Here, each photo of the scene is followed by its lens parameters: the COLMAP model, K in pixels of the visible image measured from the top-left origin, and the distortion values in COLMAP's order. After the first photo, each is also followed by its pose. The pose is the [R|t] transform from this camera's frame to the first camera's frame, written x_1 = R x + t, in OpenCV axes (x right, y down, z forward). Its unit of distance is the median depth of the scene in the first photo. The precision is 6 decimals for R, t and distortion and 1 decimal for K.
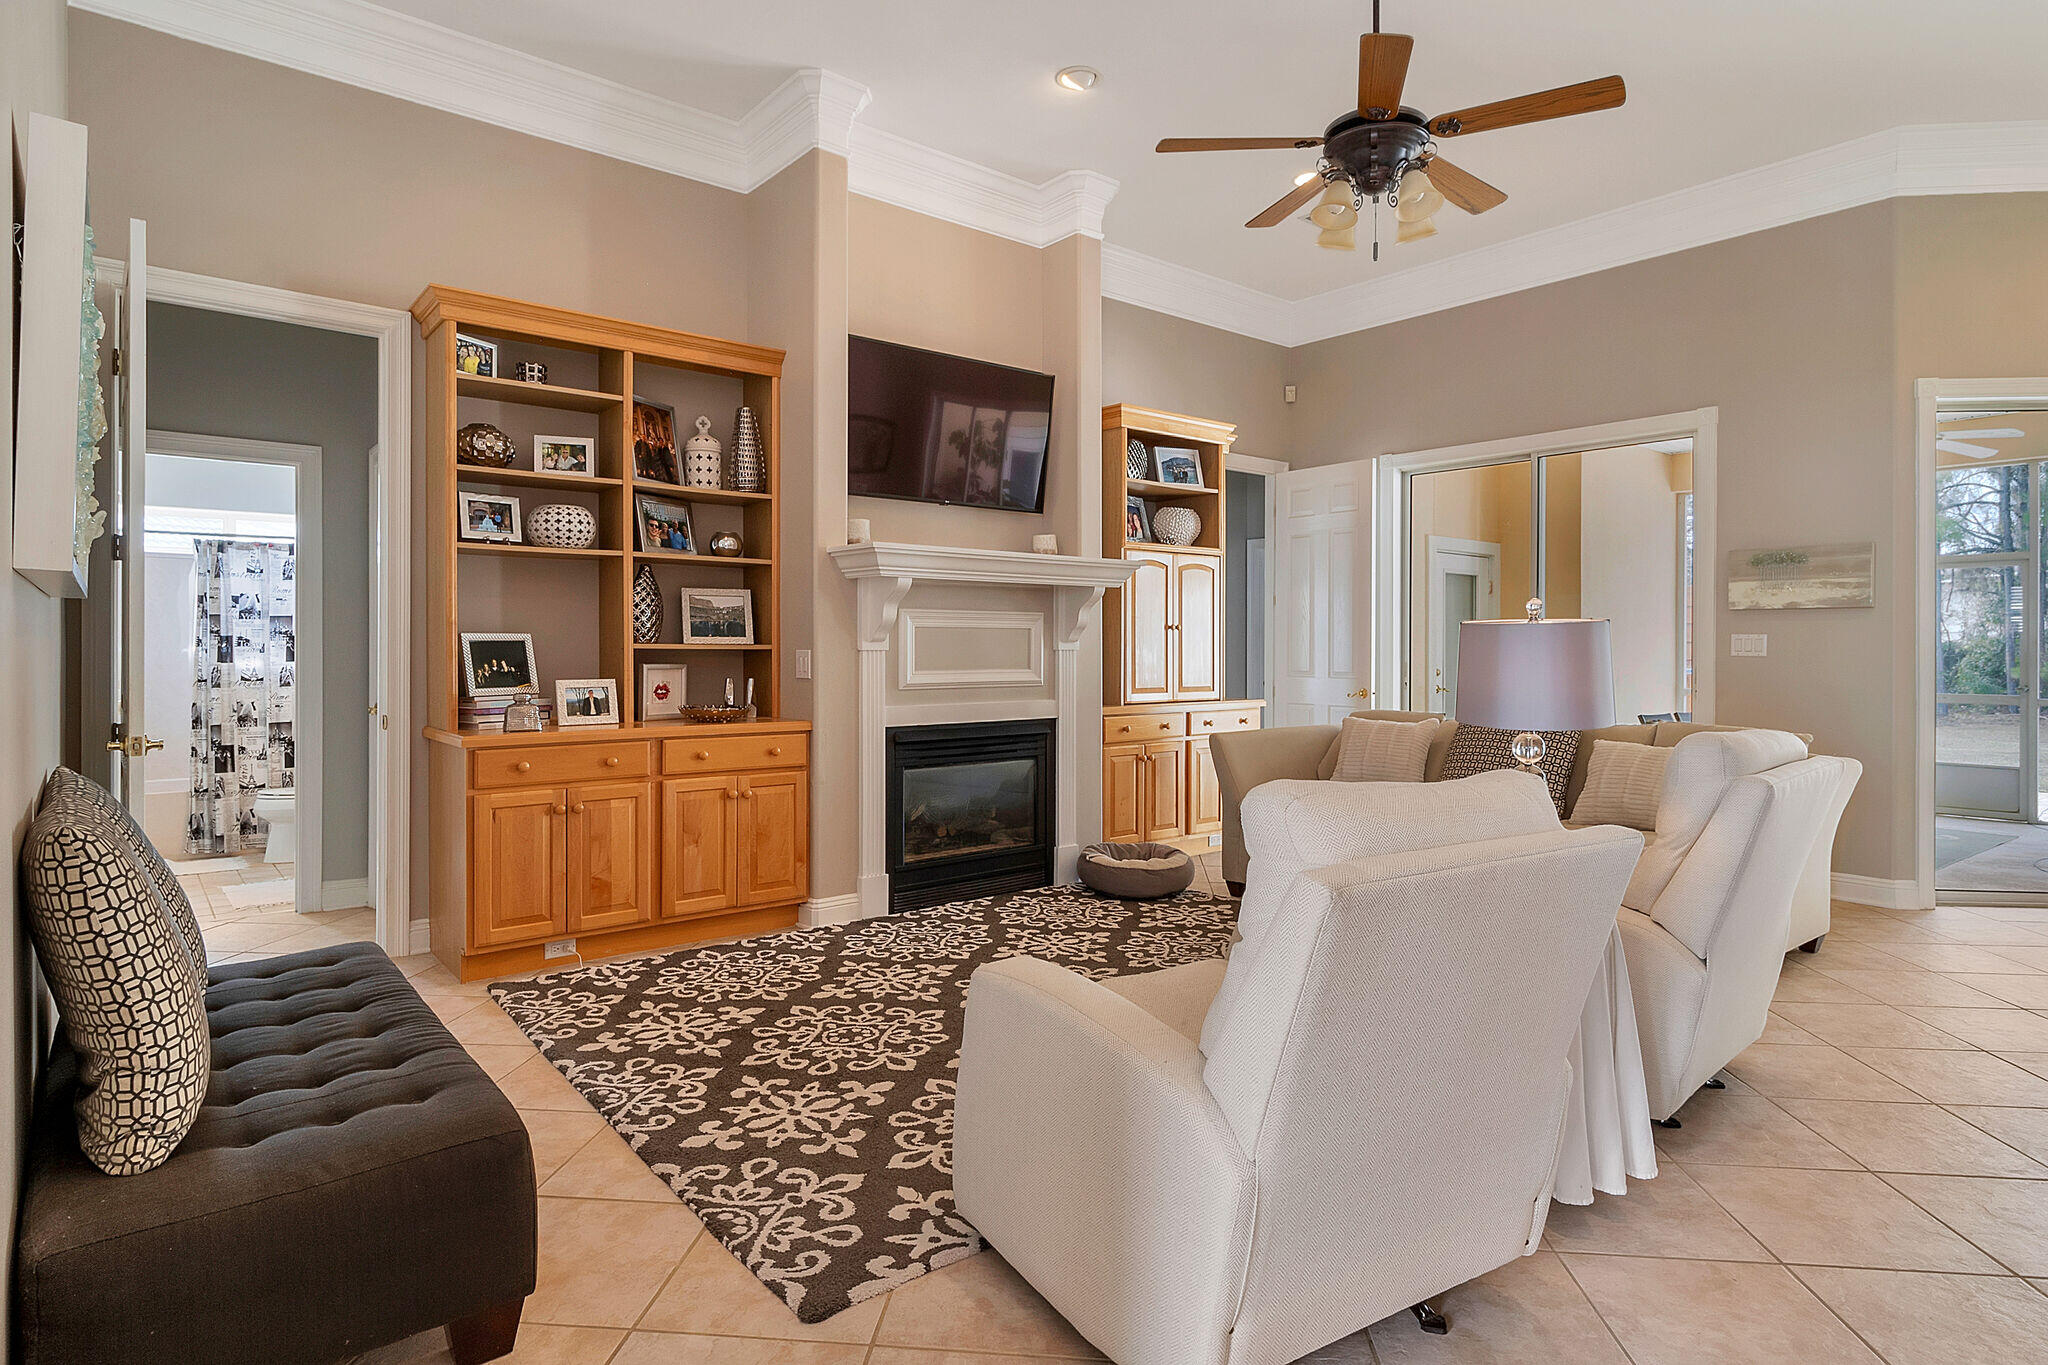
lens RADIAL K [[1102.1, 0, 1027.1], [0, 1102.1, 653.3], [0, 0, 1]] dist [0.000632, -0.000044]
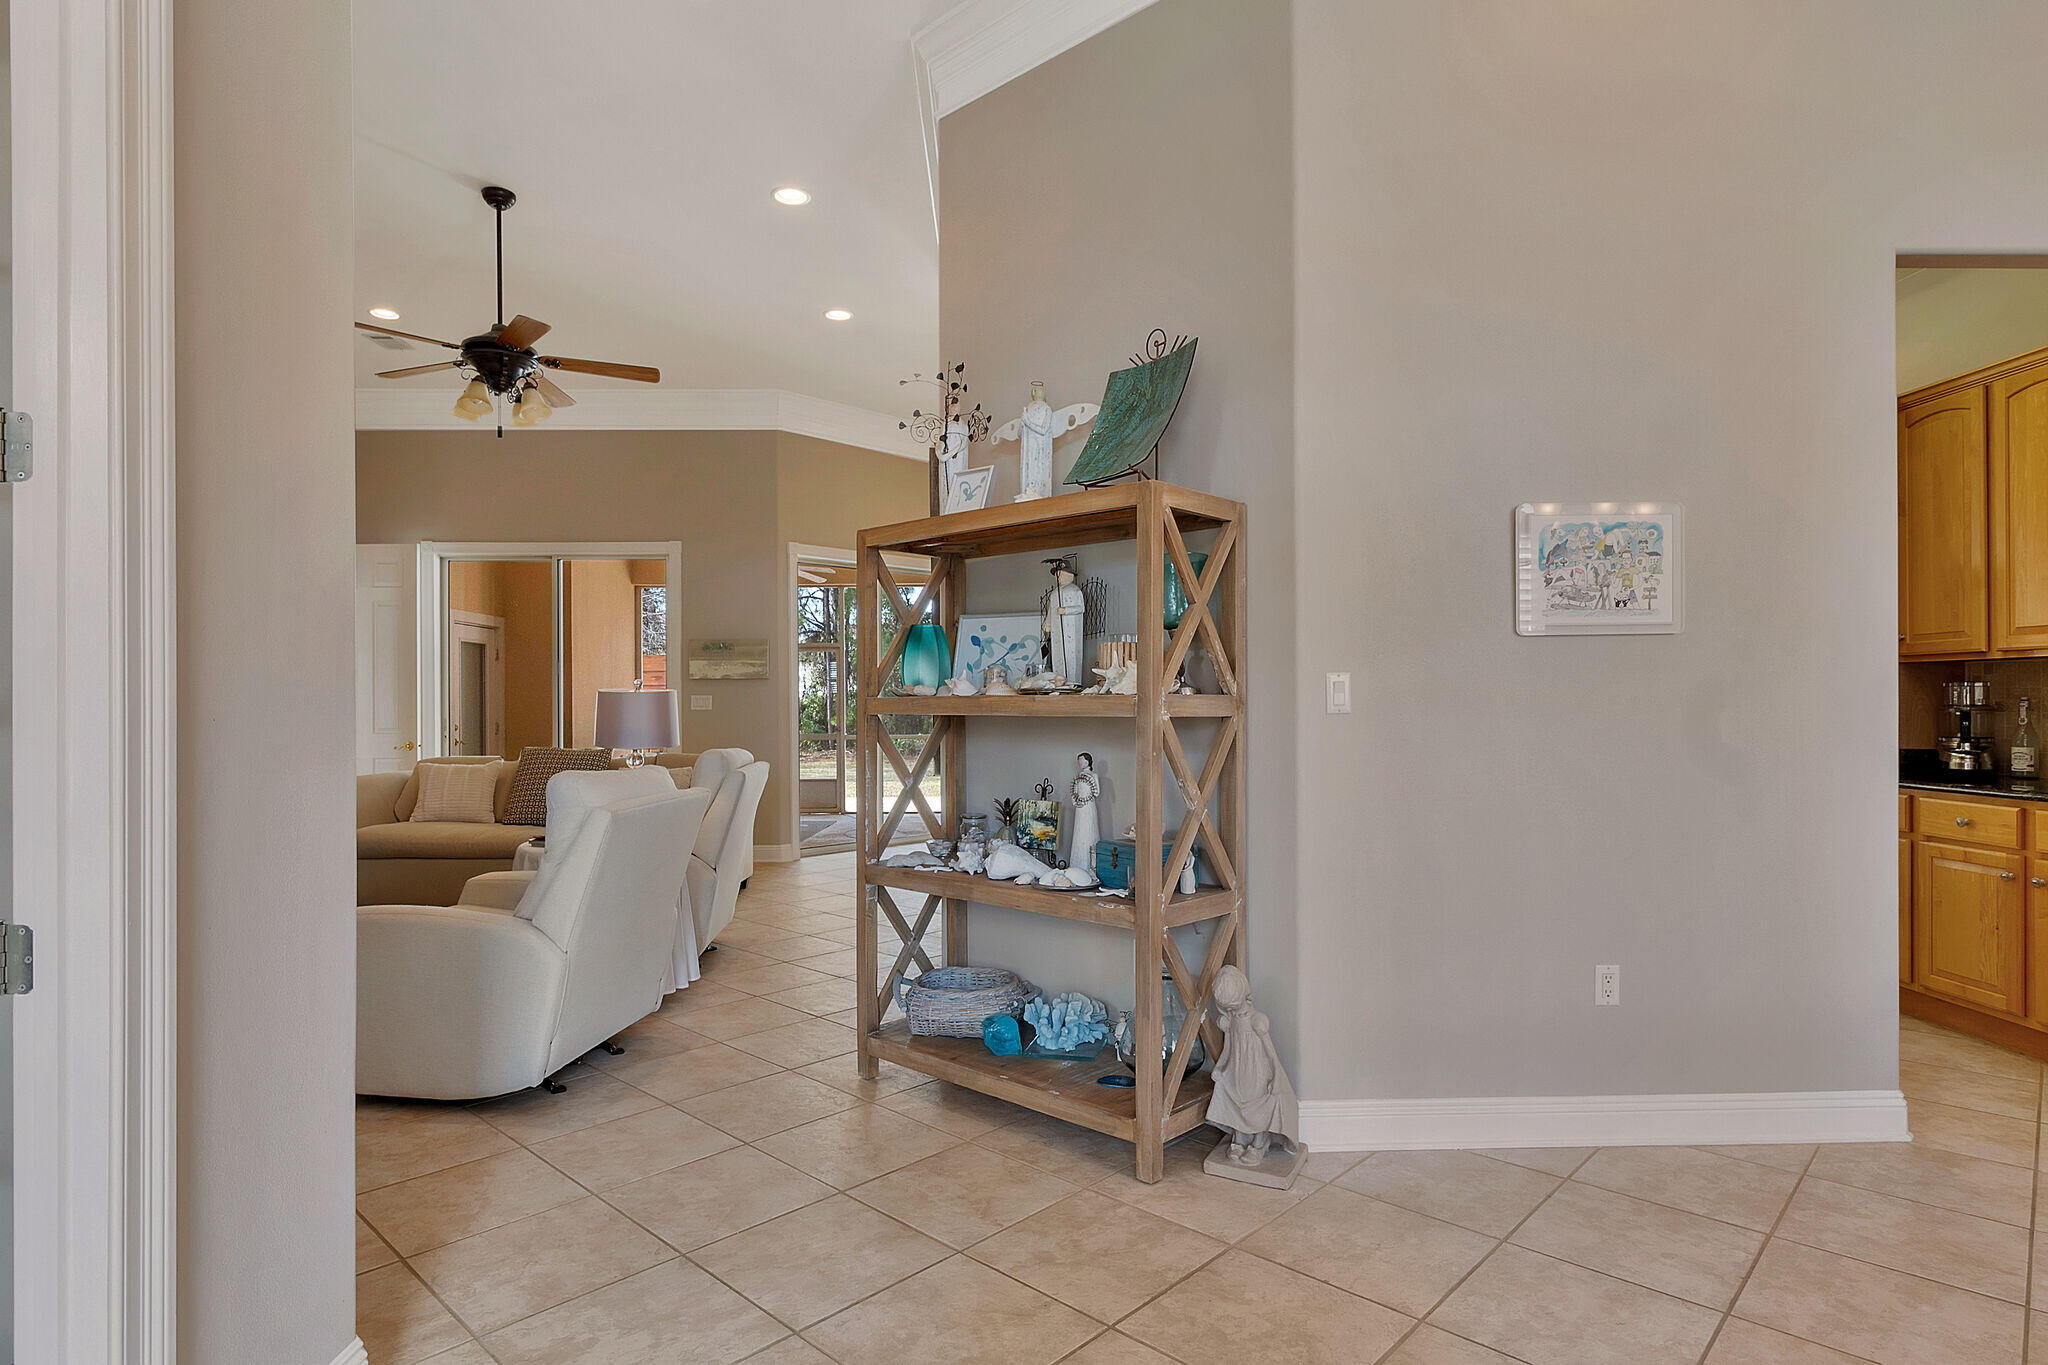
lens RADIAL K [[1092.7, 0, 1024.0], [0, 1092.7, 682.5], [0, 0, 1]] dist [-0.000521, -0.000434]
pose [[0.617945, 0.008545, 0.786175, -0.271380], [0.012166, 0.999717, -0.020429, 0.001114], [-0.786127, 0.022189, 0.617667, -0.296248]]
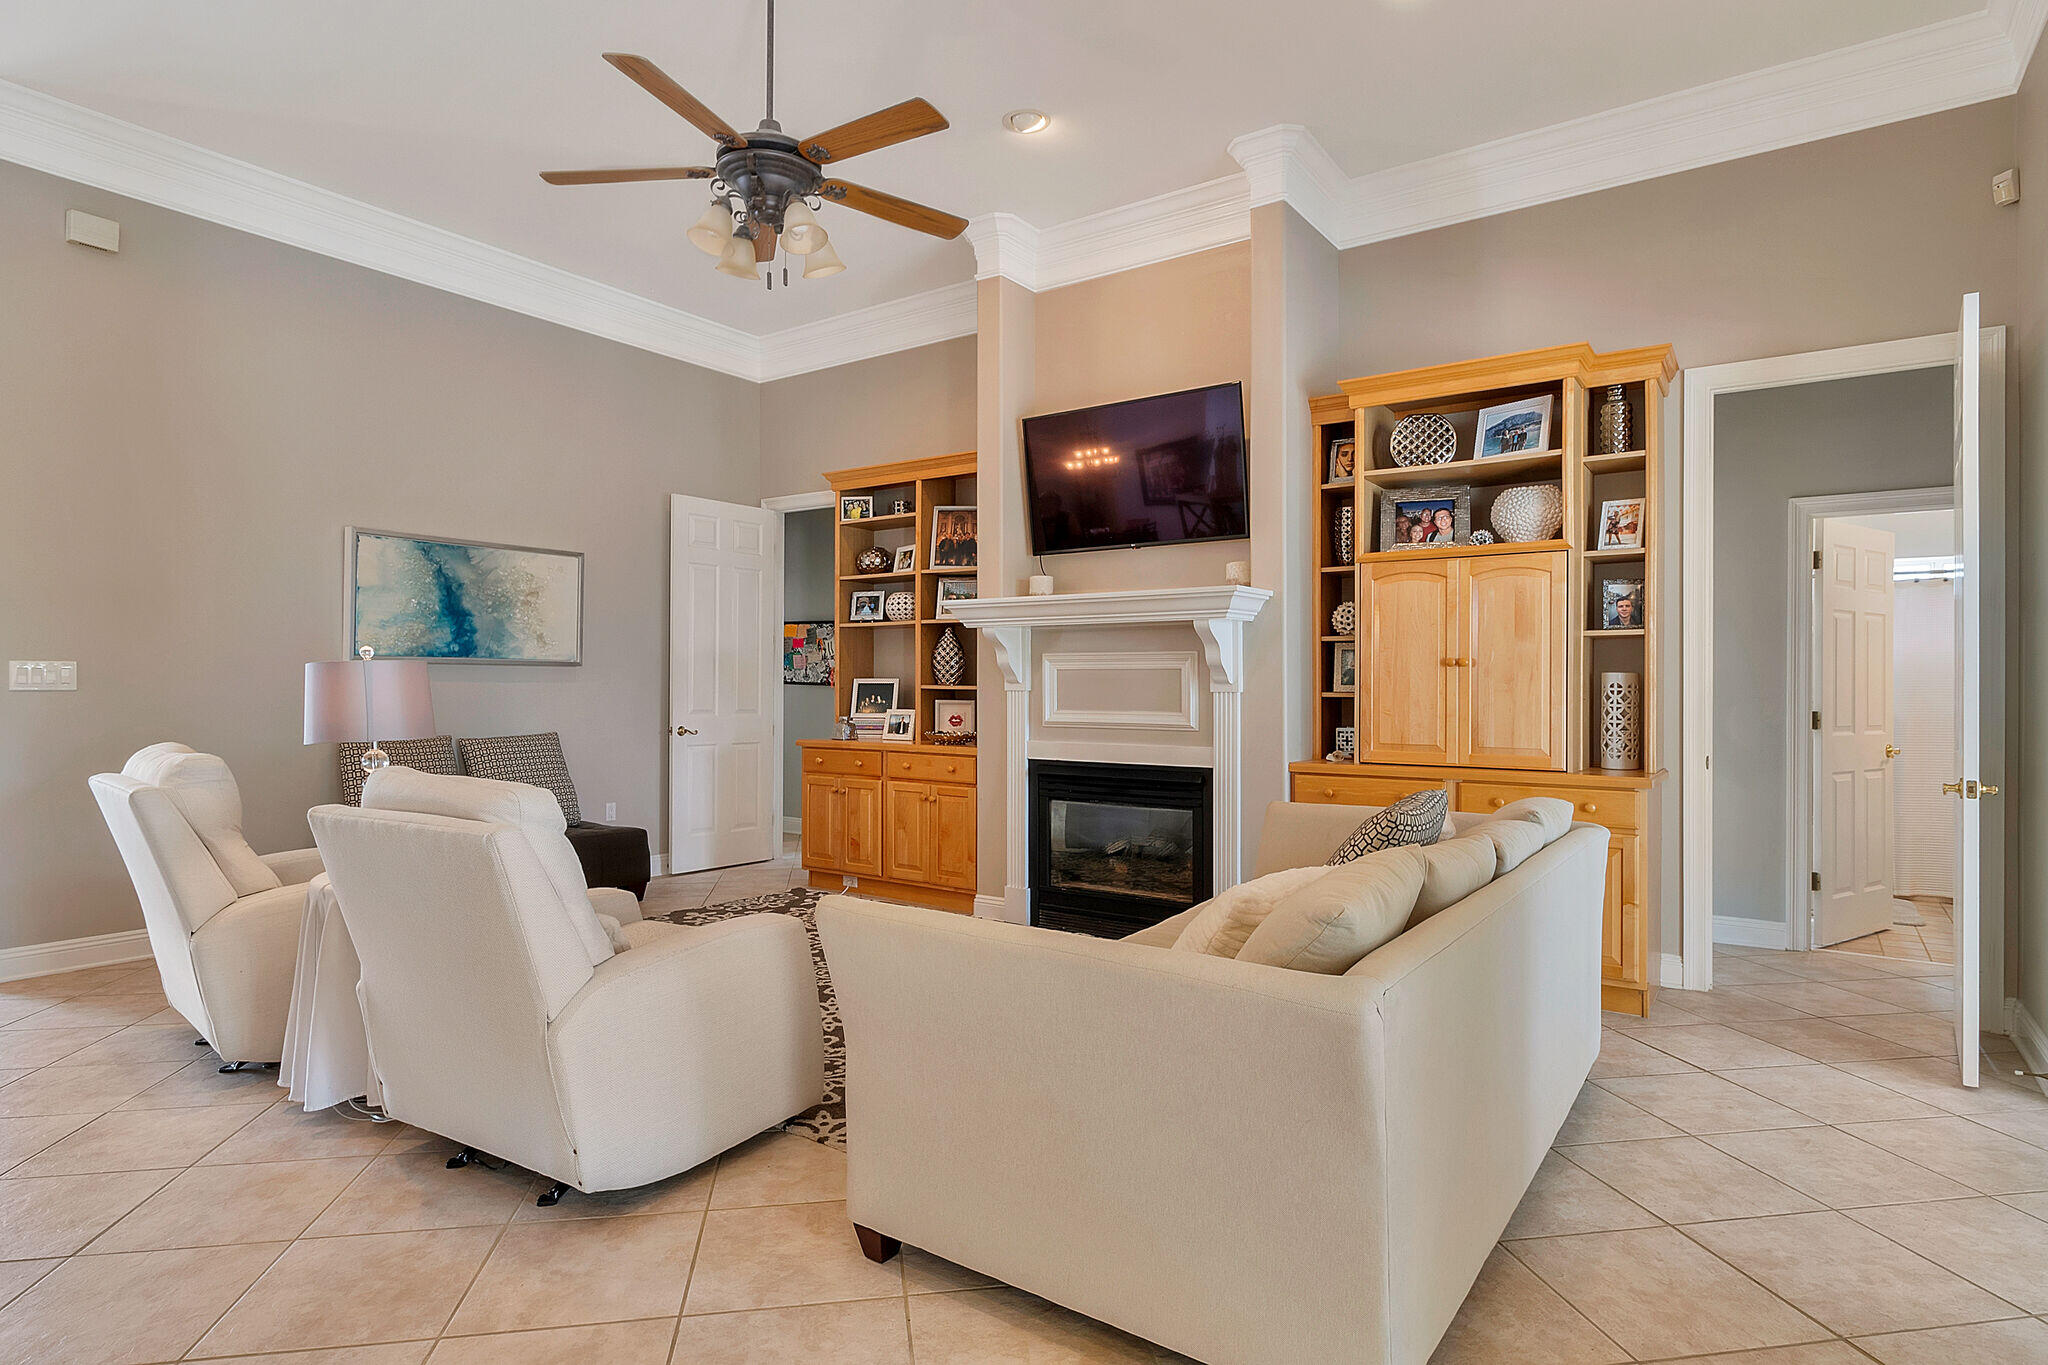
lens RADIAL K [[1092.7, 0, 1024.0], [0, 1092.7, 682.5], [0, 0, 1]] dist [-0.000521, -0.000434]
pose [[0.260890, -0.005146, -0.965355, 0.844445], [-0.011989, 0.999891, -0.008570, -0.001378], [0.965294, 0.013810, 0.260800, 0.624175]]
